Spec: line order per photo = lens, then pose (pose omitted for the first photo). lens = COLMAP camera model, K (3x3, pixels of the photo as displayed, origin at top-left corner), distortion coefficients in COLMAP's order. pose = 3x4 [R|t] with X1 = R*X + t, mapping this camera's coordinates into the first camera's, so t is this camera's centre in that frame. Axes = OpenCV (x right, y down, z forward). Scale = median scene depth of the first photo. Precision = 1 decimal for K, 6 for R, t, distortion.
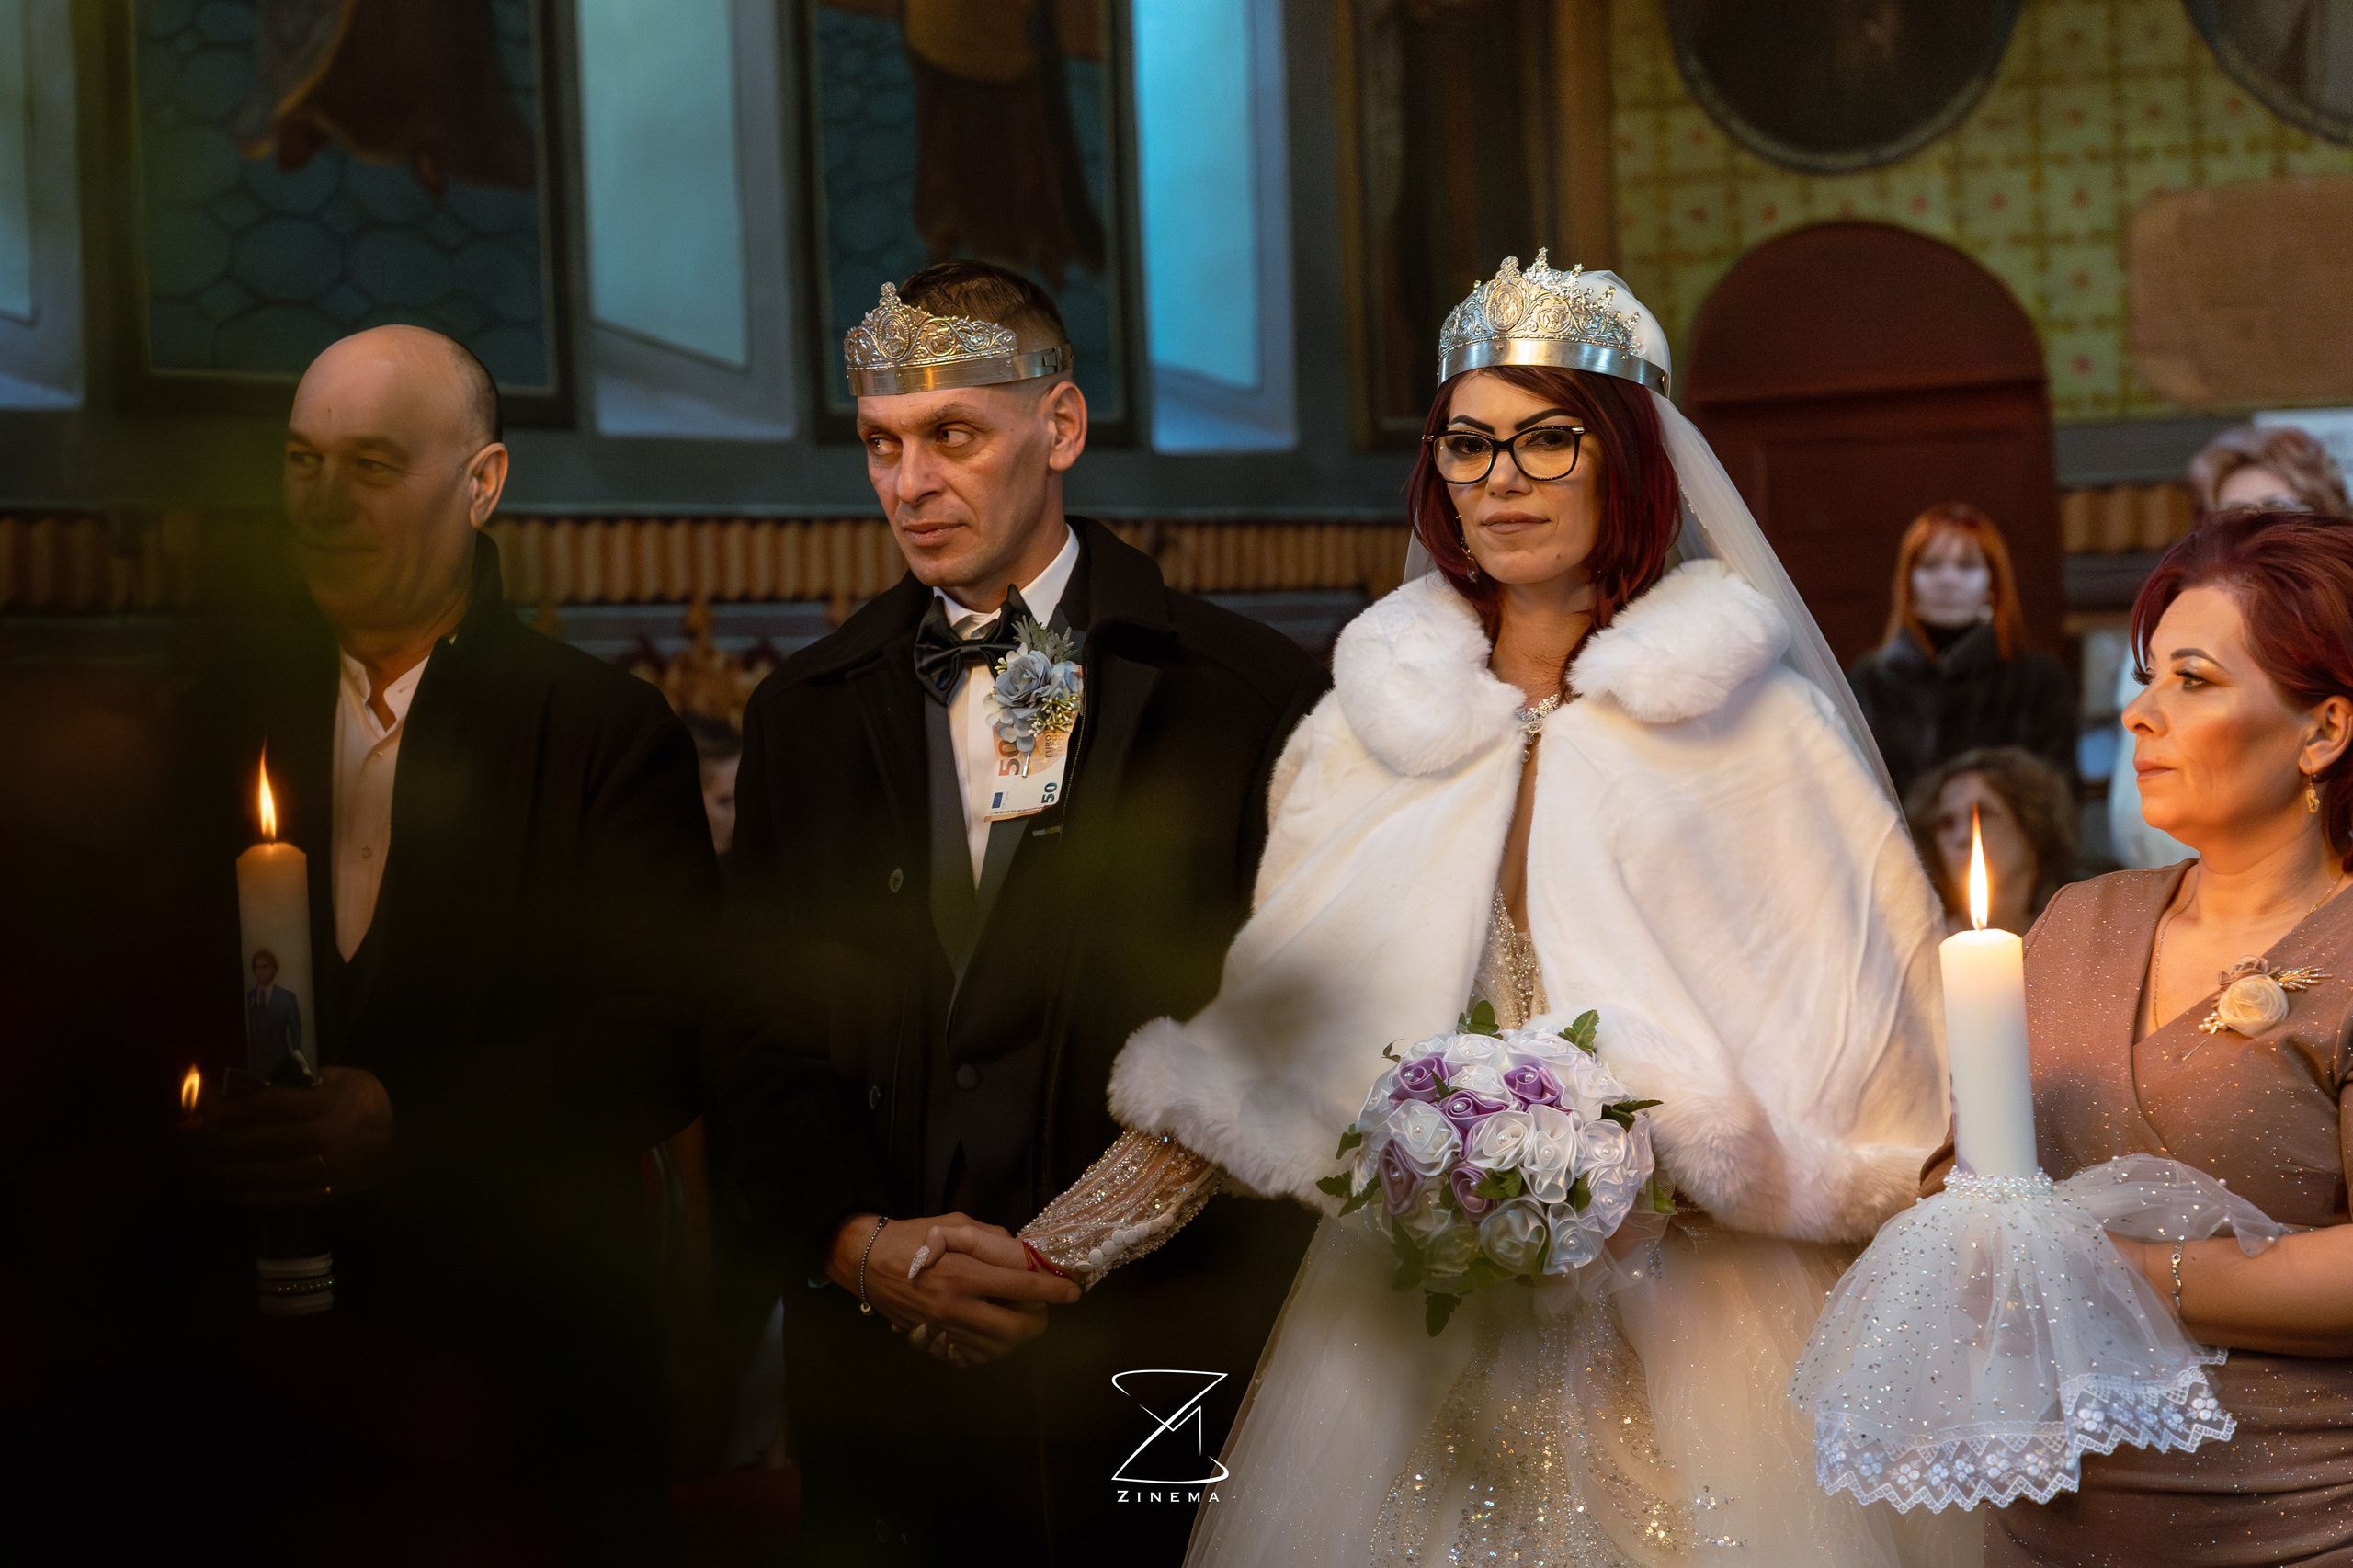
lens RADIAL K [[4920.8, 0, 1173.4], [0, 4920.8, 783.9], [0, 0, 1]] dist [-0.102566, 0.000000]
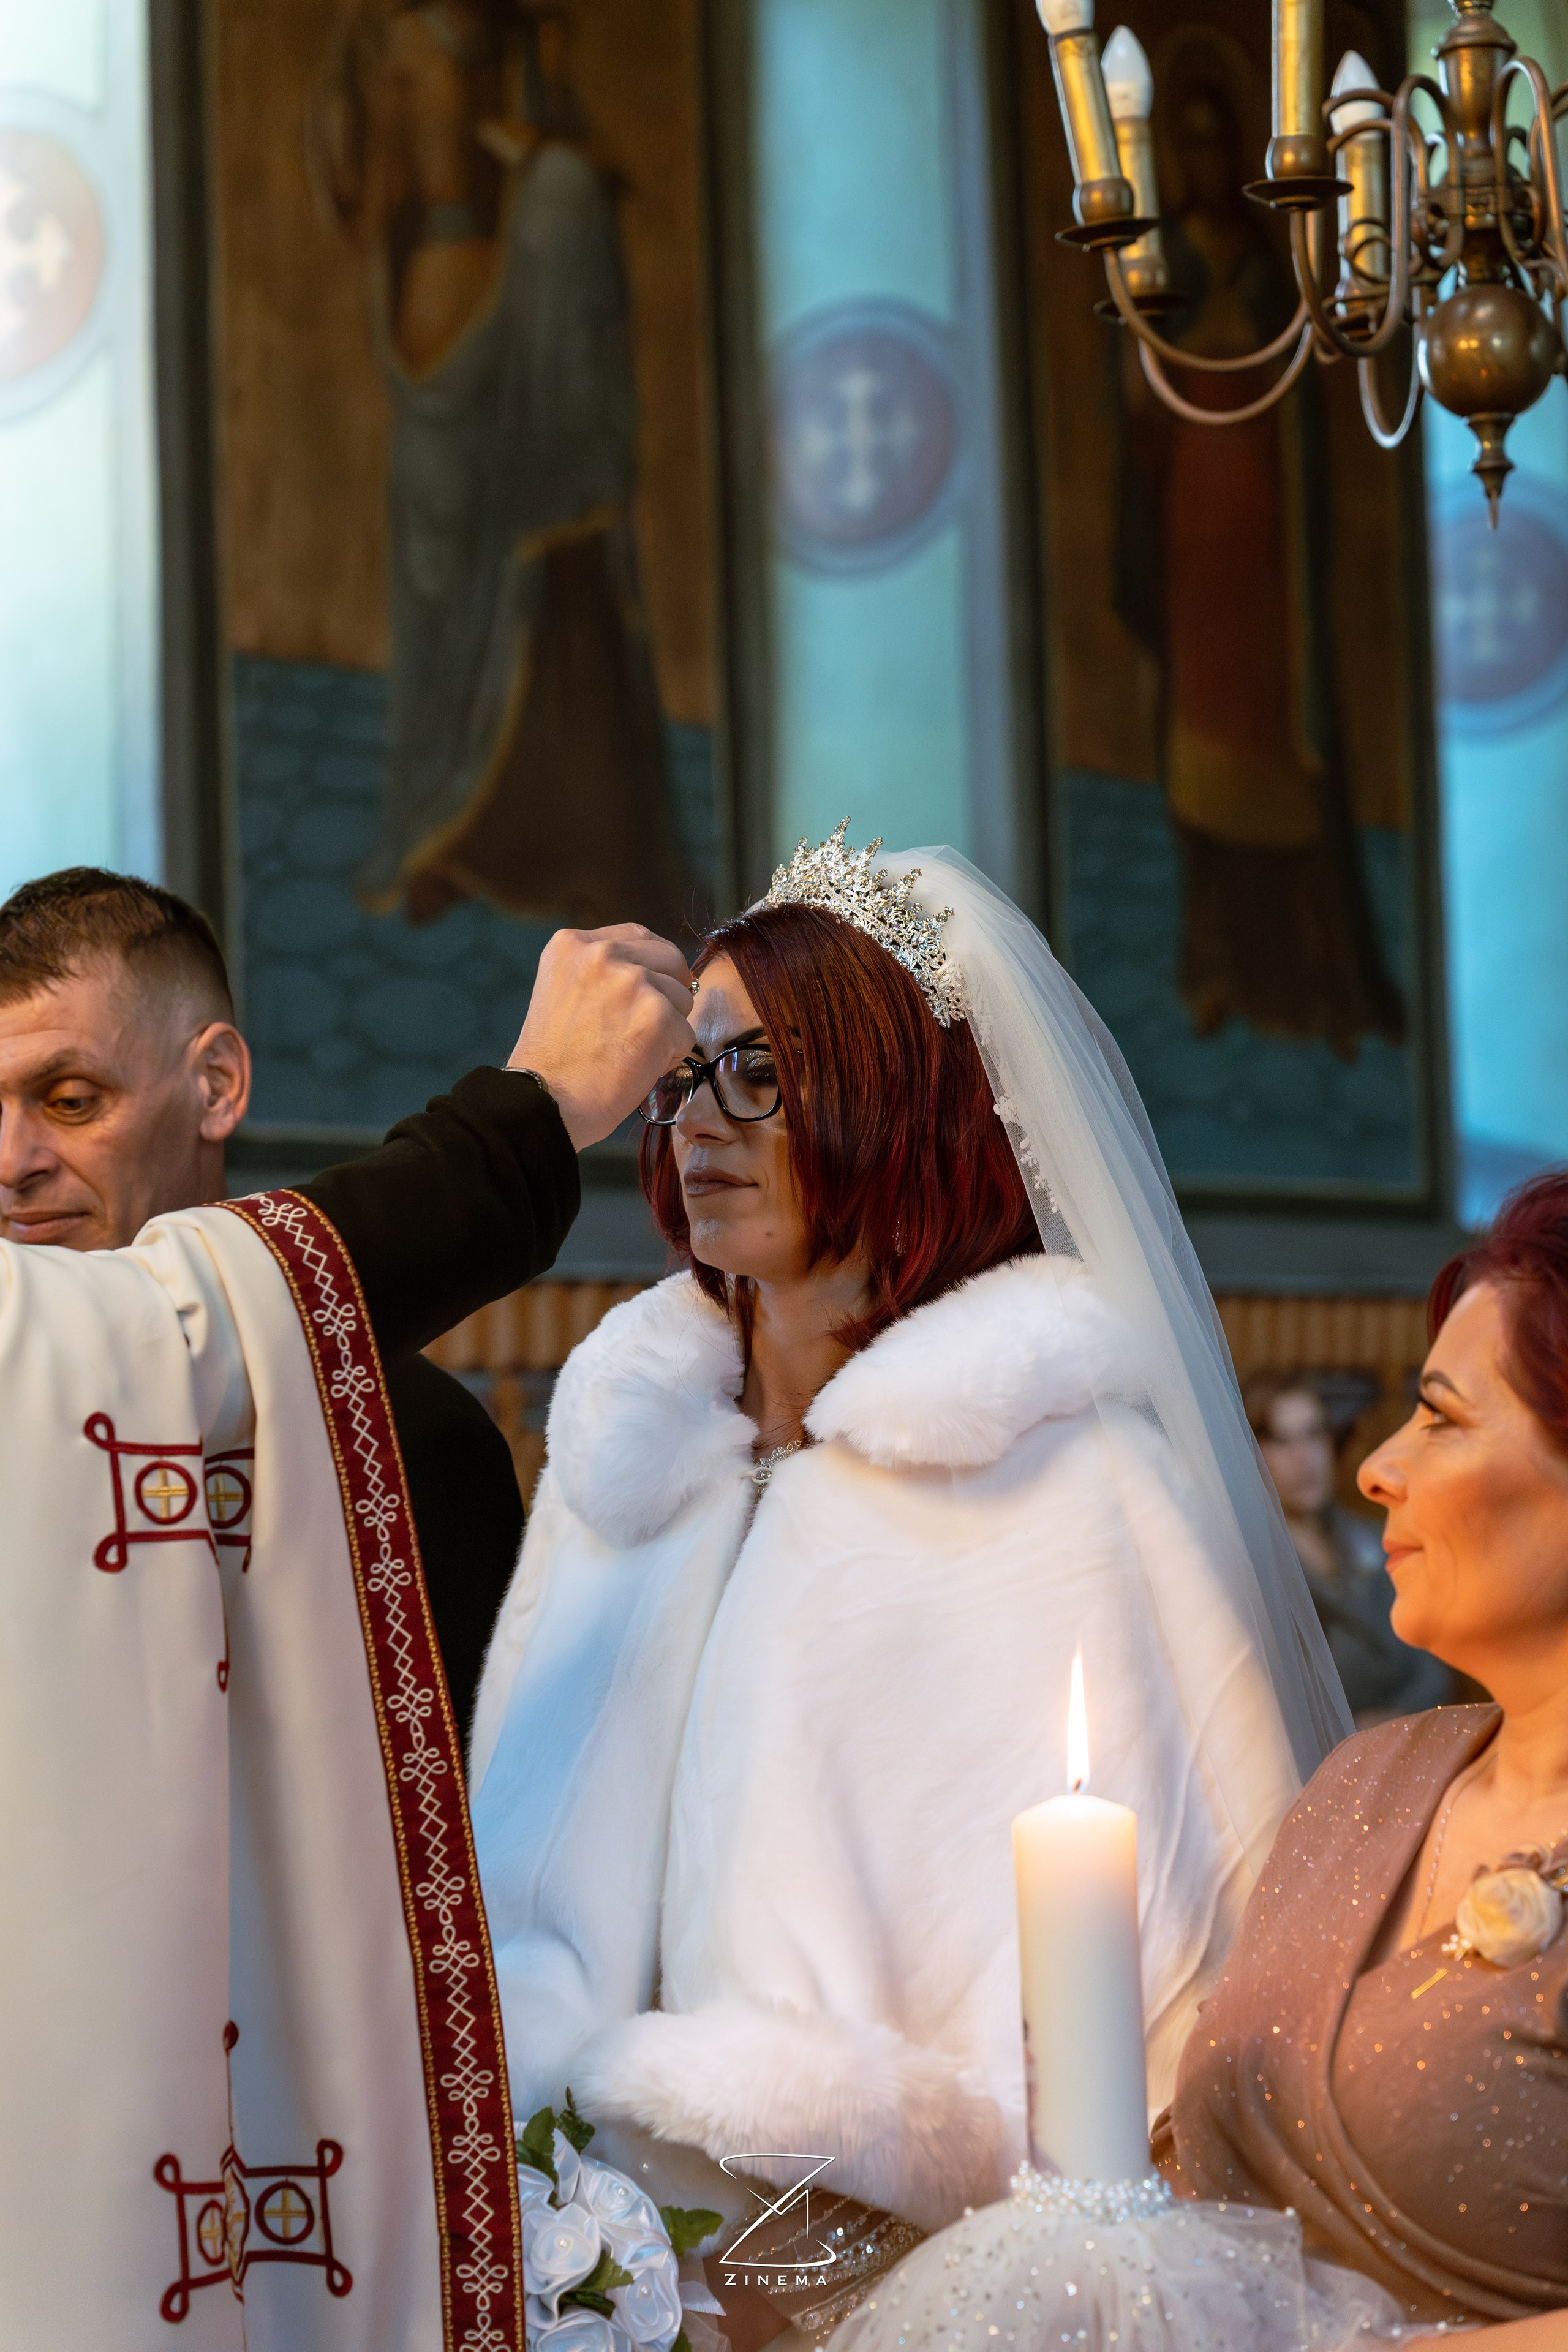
lens RADIAL K [[4918.8, 0, 793.0], [0, 4918.8, 1176.4], [0, 0, 1]] dist [-0.102566, 0.000000]
pose [[0.988220, -0.005762, -0.152934, 0.191870], [-0.006450, 0.996835, -0.079237, 0.000376], [0.152906, 0.079290, 0.985055, 0.296533]]
